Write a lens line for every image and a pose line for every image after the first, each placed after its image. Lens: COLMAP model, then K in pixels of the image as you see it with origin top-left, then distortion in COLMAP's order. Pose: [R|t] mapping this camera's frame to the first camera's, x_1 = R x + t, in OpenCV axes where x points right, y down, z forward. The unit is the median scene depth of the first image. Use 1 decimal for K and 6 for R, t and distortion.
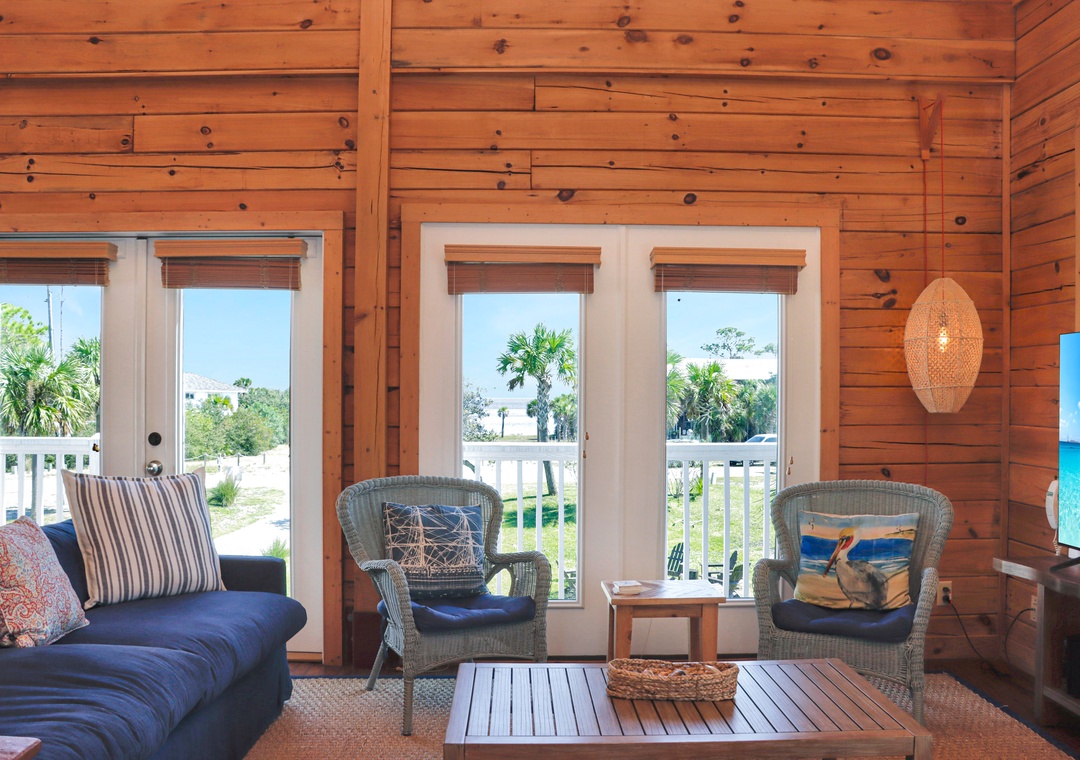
lens RADIAL K [[996.2, 0, 534.9], [0, 996.2, 385.3], [0, 0, 1]] dist [-0.181884, 0.198555]
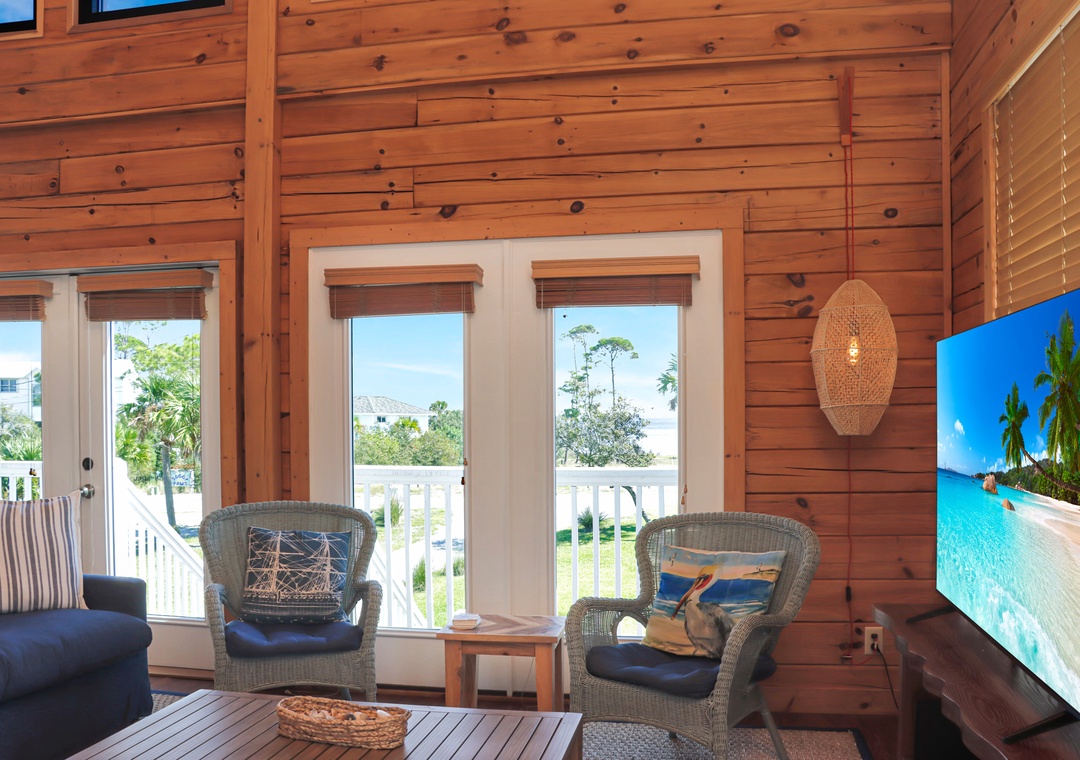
lens RADIAL K [[1002.2, 0, 537.8], [0, 1002.2, 414.7], [0, 0, 1]] dist [-0.163090, 0.169795]
pose [[0.975604, -0.010694, -0.219276, 0.328059], [0.012702, 0.999889, 0.007747, -0.000593], [0.219169, -0.010343, 0.975632, 0.072881]]
